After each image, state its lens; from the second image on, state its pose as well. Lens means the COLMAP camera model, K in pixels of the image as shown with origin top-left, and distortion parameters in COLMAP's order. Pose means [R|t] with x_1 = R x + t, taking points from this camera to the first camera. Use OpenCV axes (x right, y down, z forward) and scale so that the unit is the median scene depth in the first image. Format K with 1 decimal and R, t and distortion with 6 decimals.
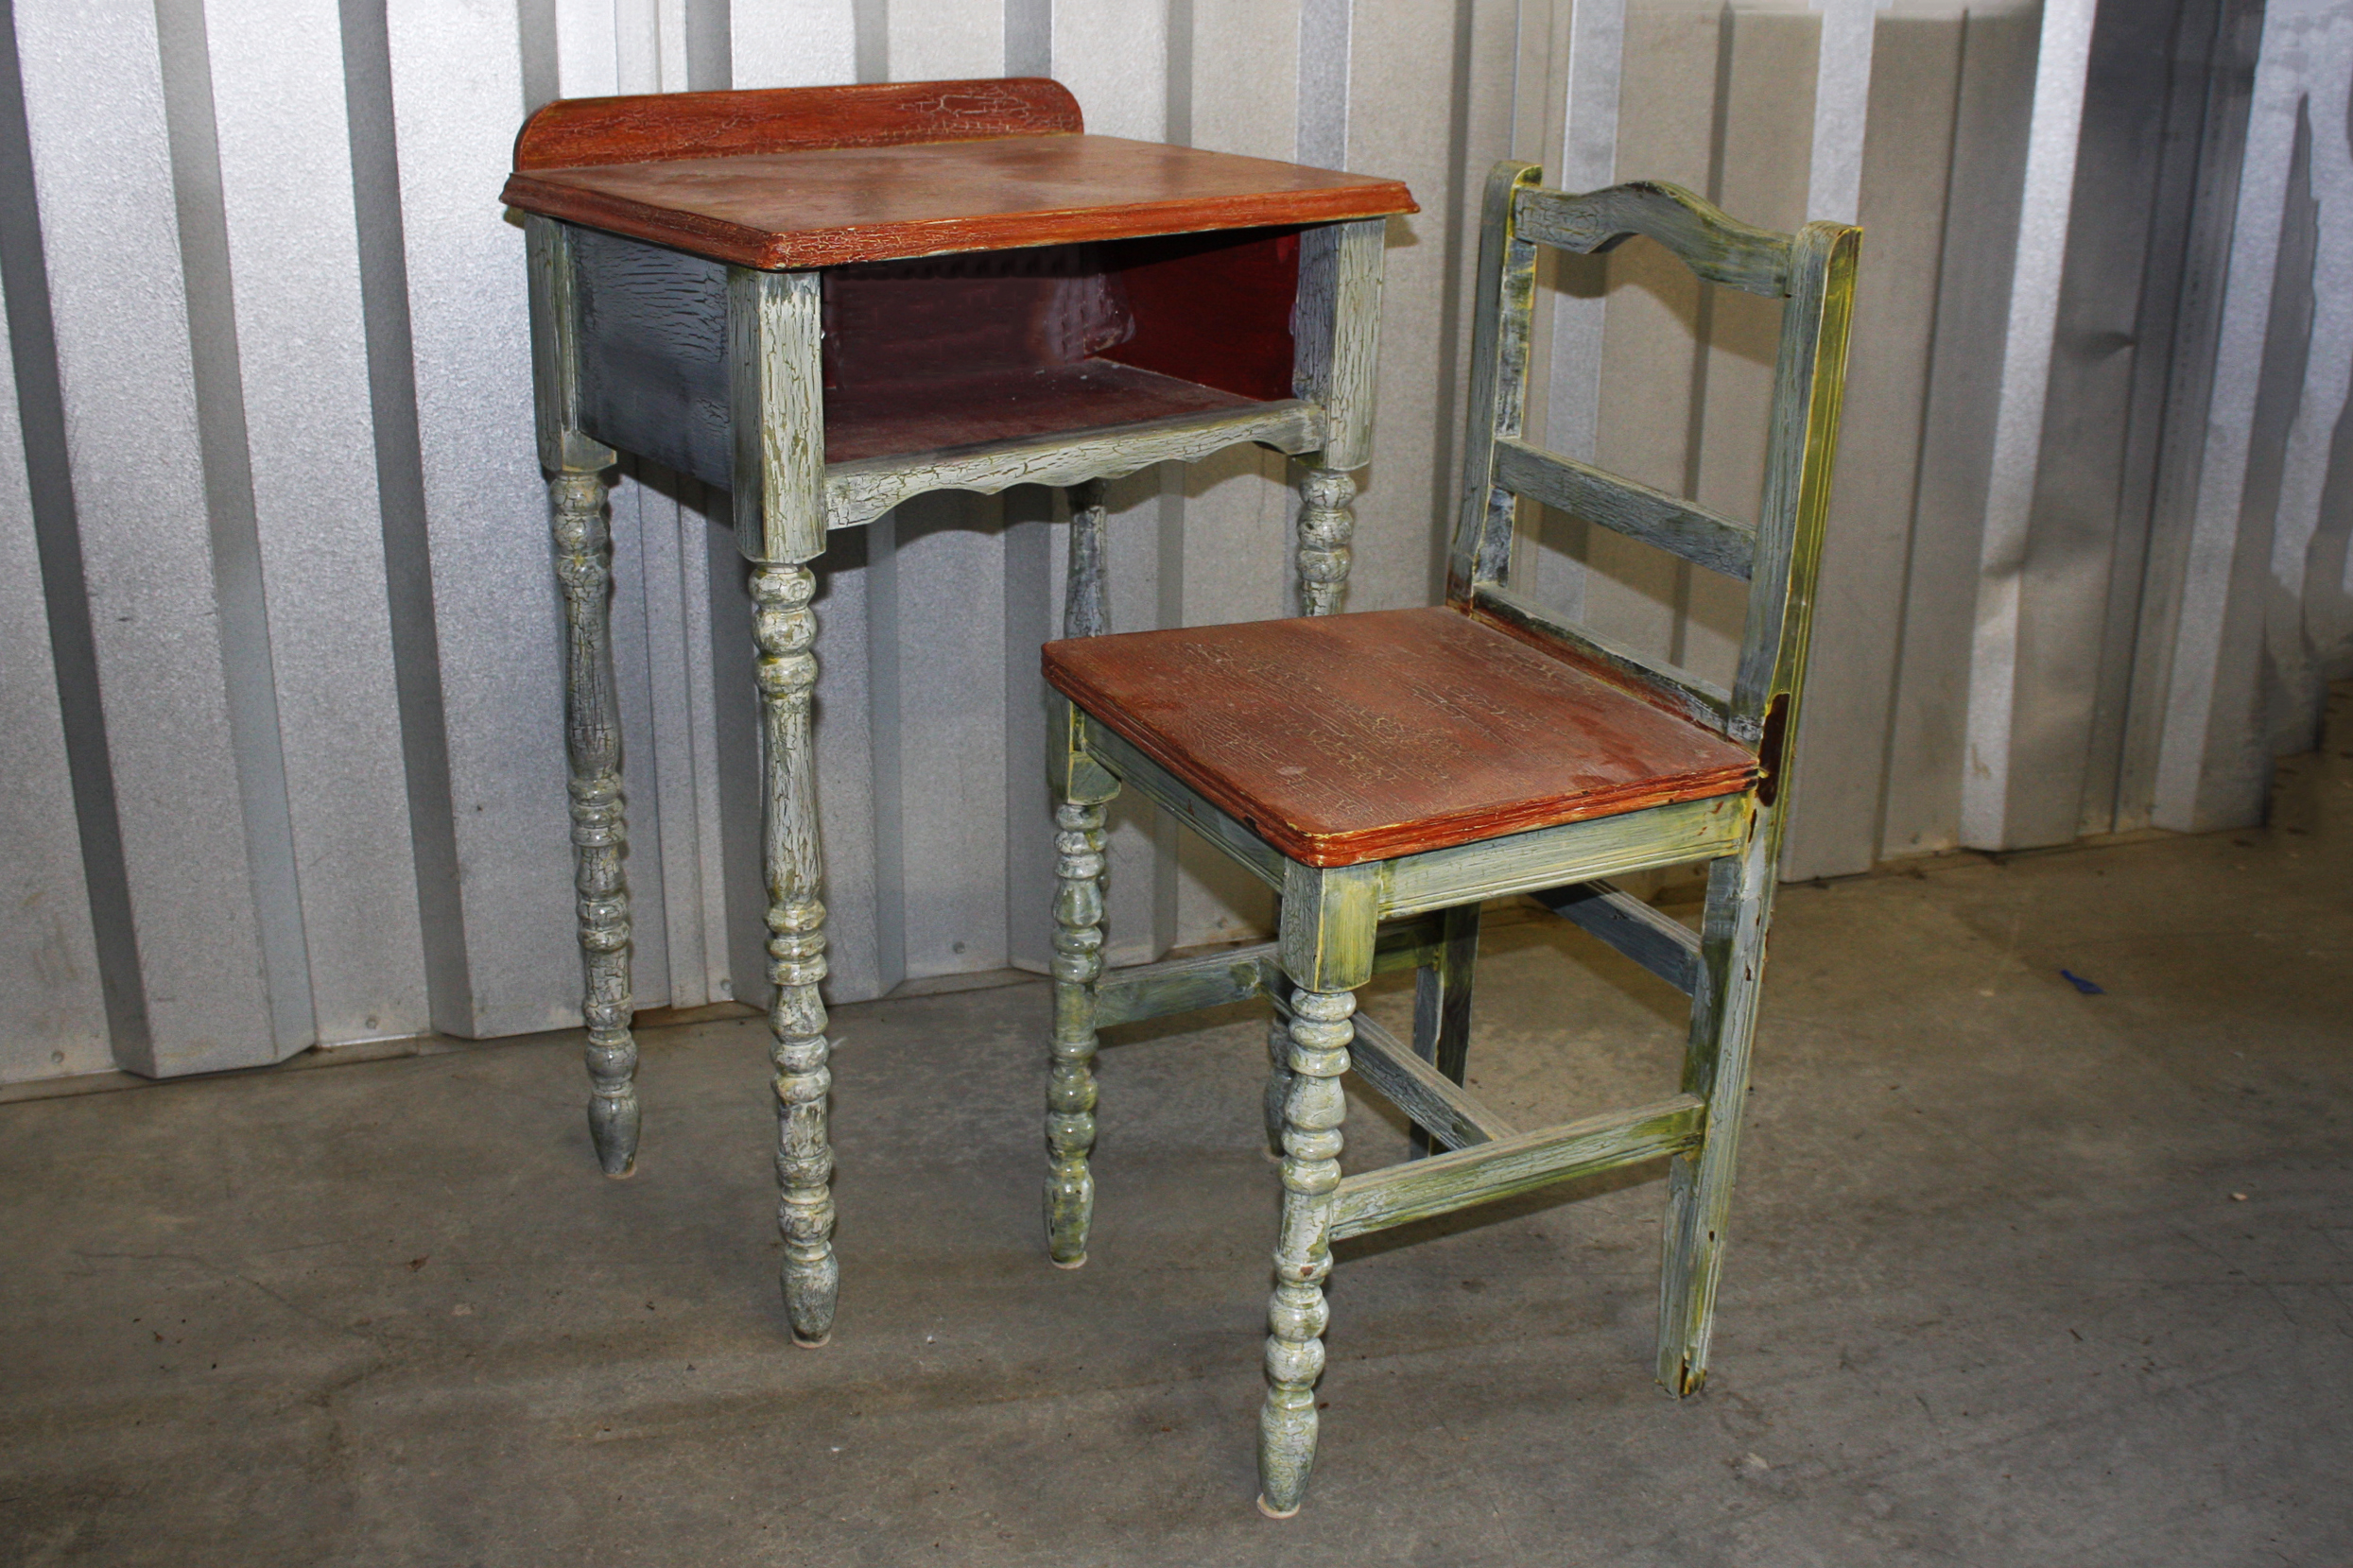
lens RADIAL K [[2475.4, 0, 1176.5], [0, 2475.4, 784.0], [0, 0, 1]] dist [-0.142270, 0.134633]
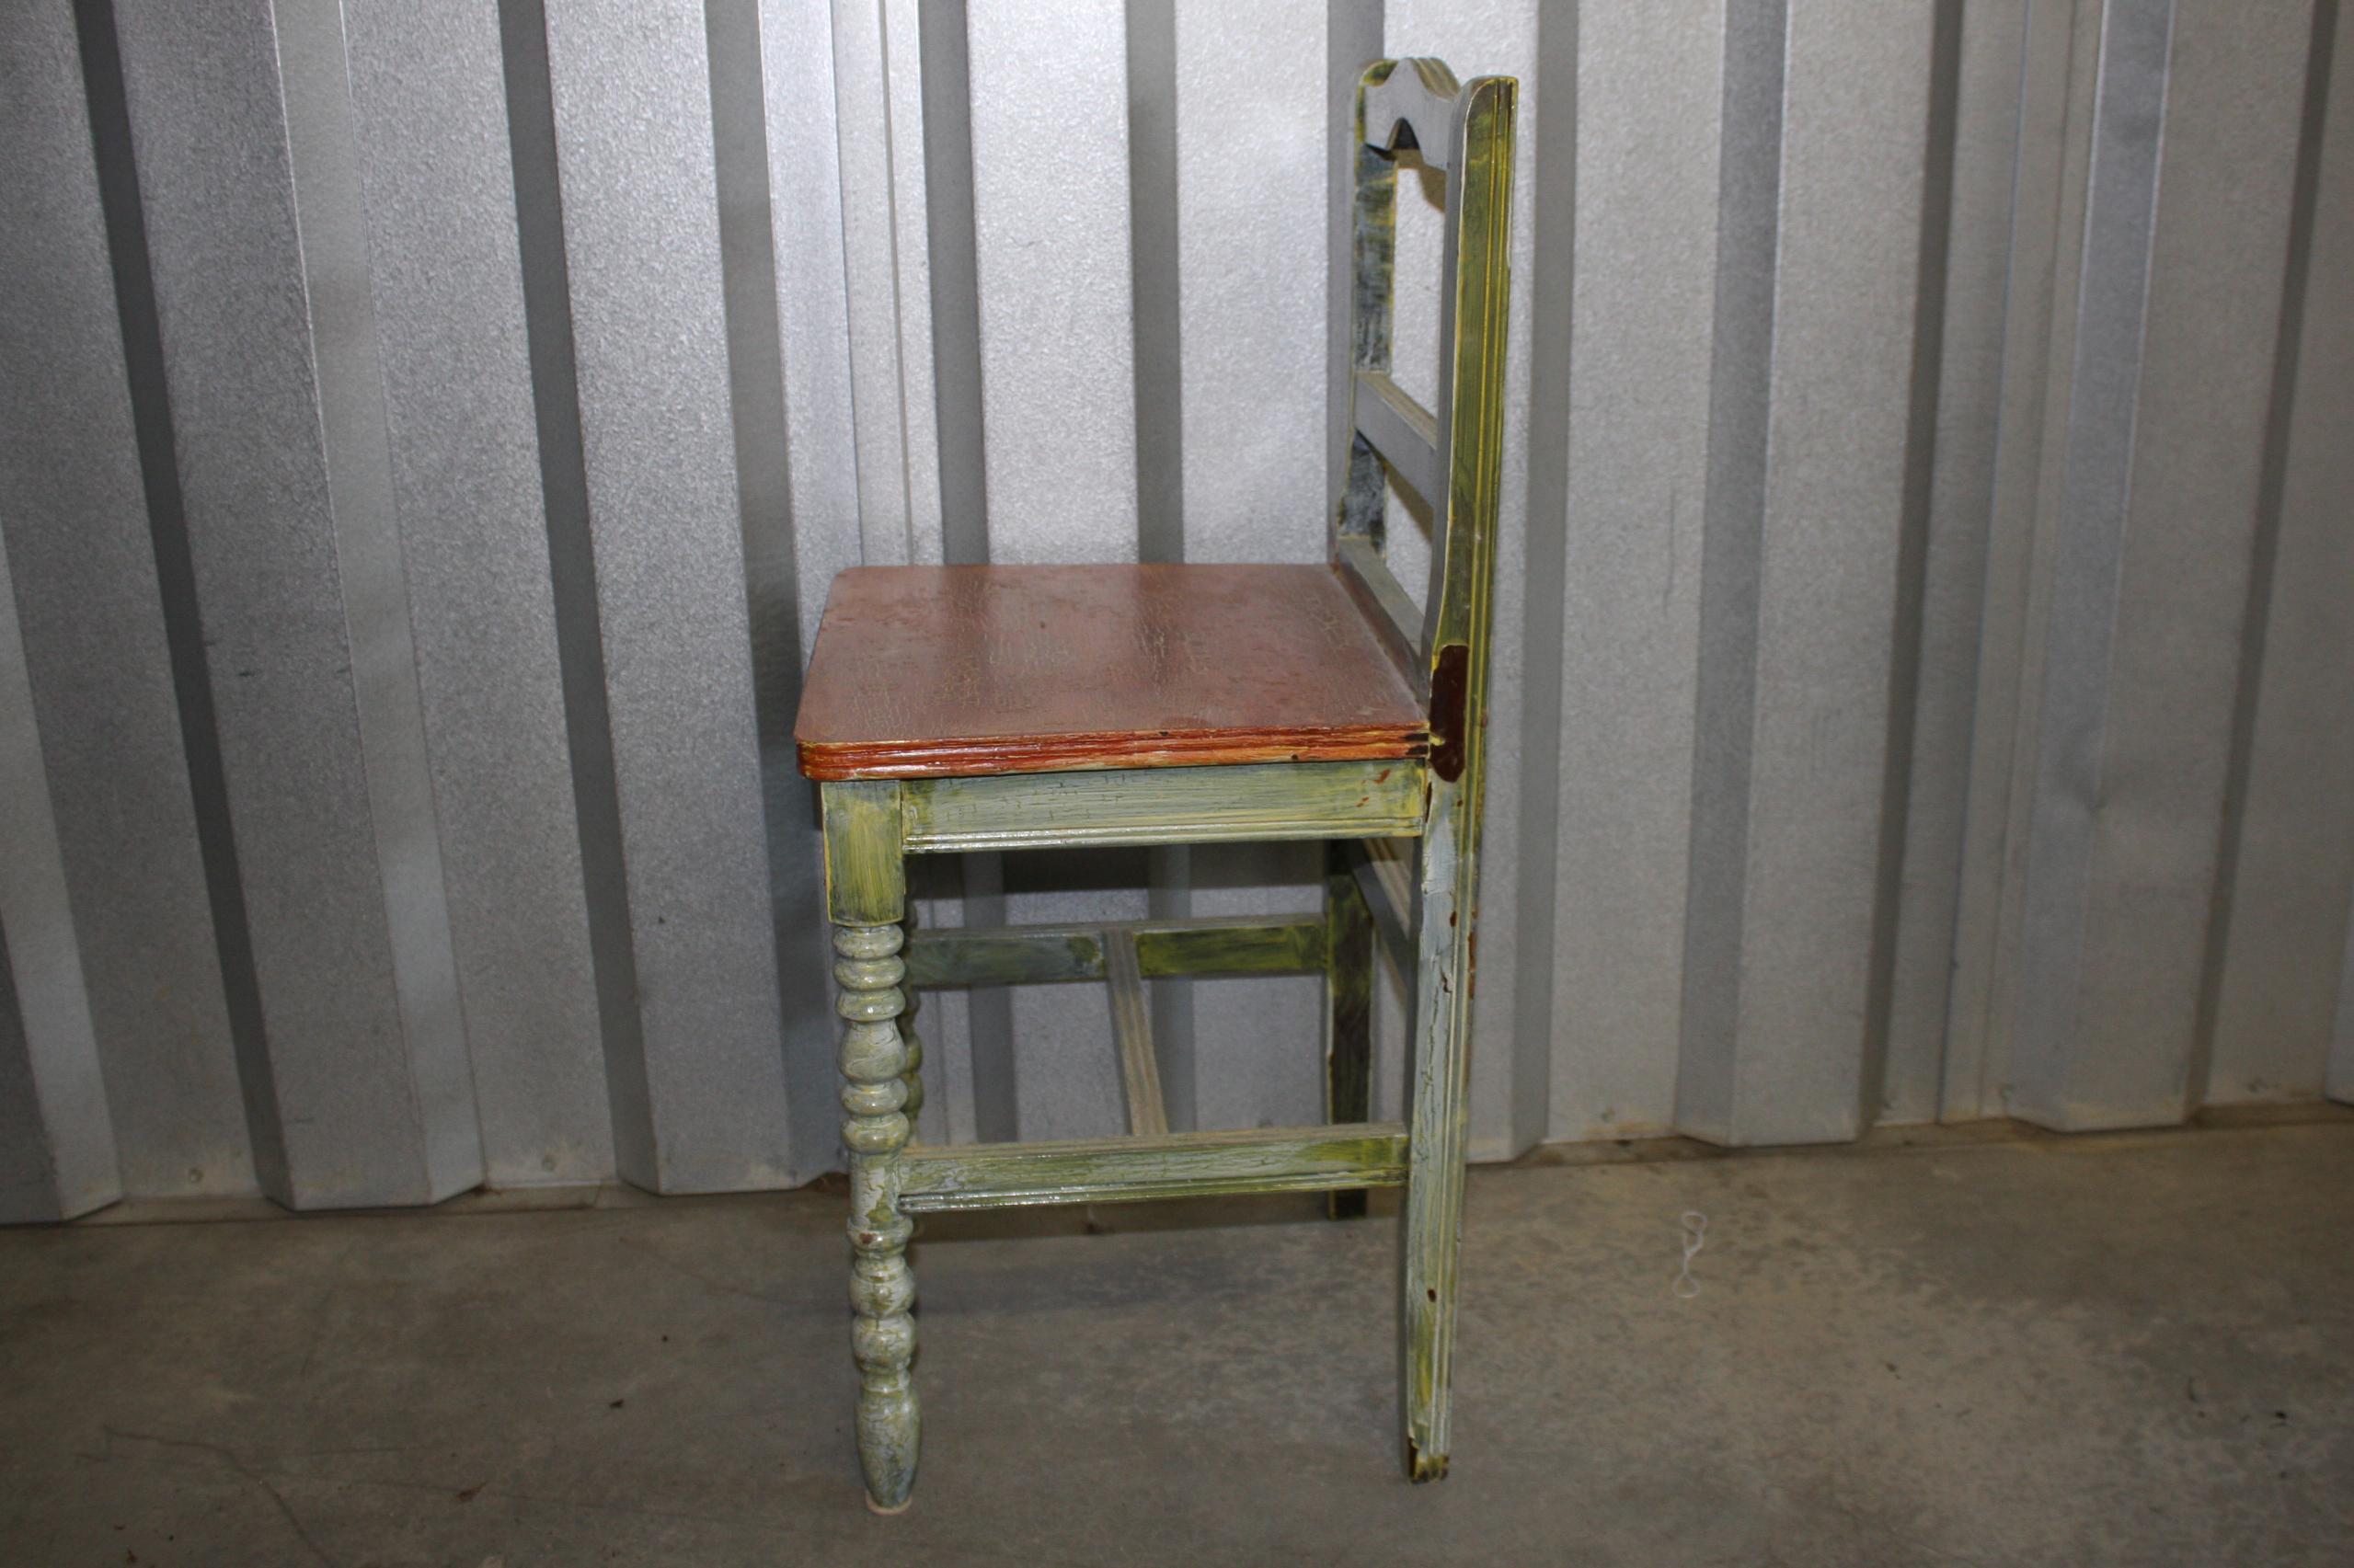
lens RADIAL K [[2421.0, 0, 1237.4], [0, 2421.0, 824.6], [0, 0, 1]] dist [-0.145161, 0.139181]
pose [[0.969429, 0.052737, -0.239639, 0.095840], [-0.056810, 0.998334, -0.010117, -0.025150], [0.238706, 0.023421, 0.970809, 0.259980]]
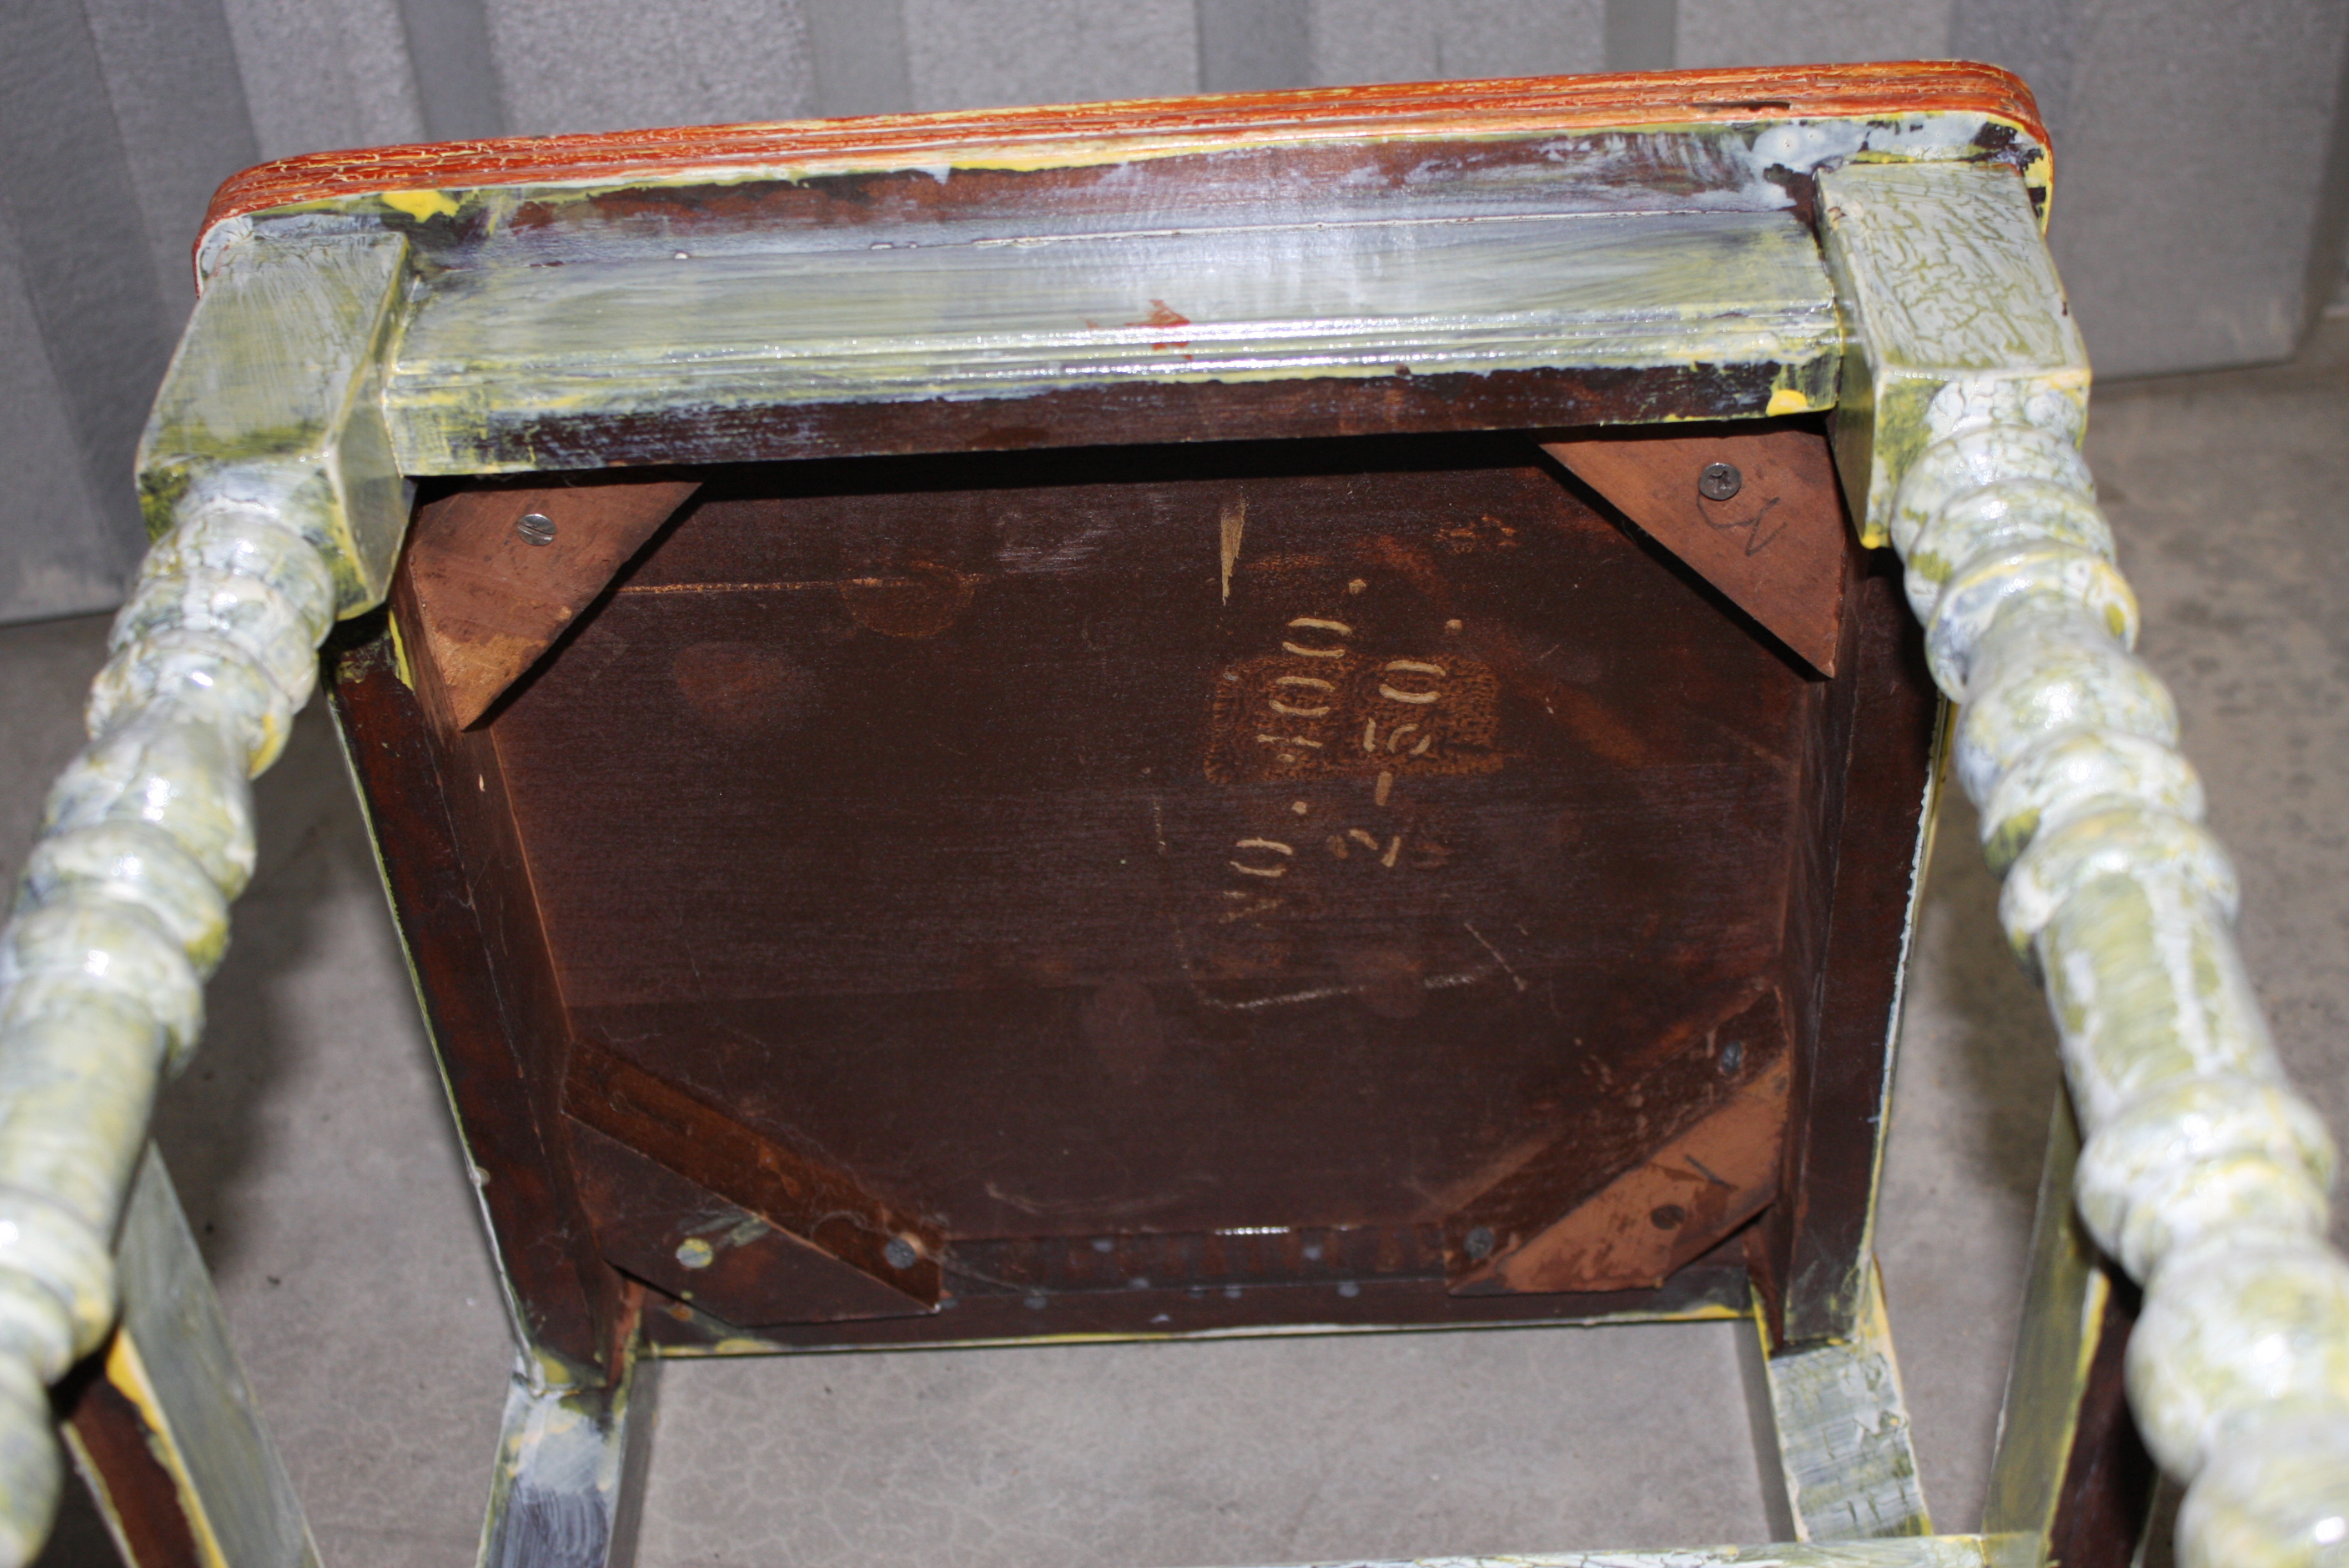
lens RADIAL K [[3362.6, 0, 1174.5], [0, 3362.6, 784.0], [0, 0, 1]] dist [-0.002034, 0.024166]
pose [[0.979758, 0.069074, -0.187890, 0.033361], [-0.003658, 0.944604, 0.328193, -0.056774], [0.200151, -0.320863, 0.925736, 0.543522]]
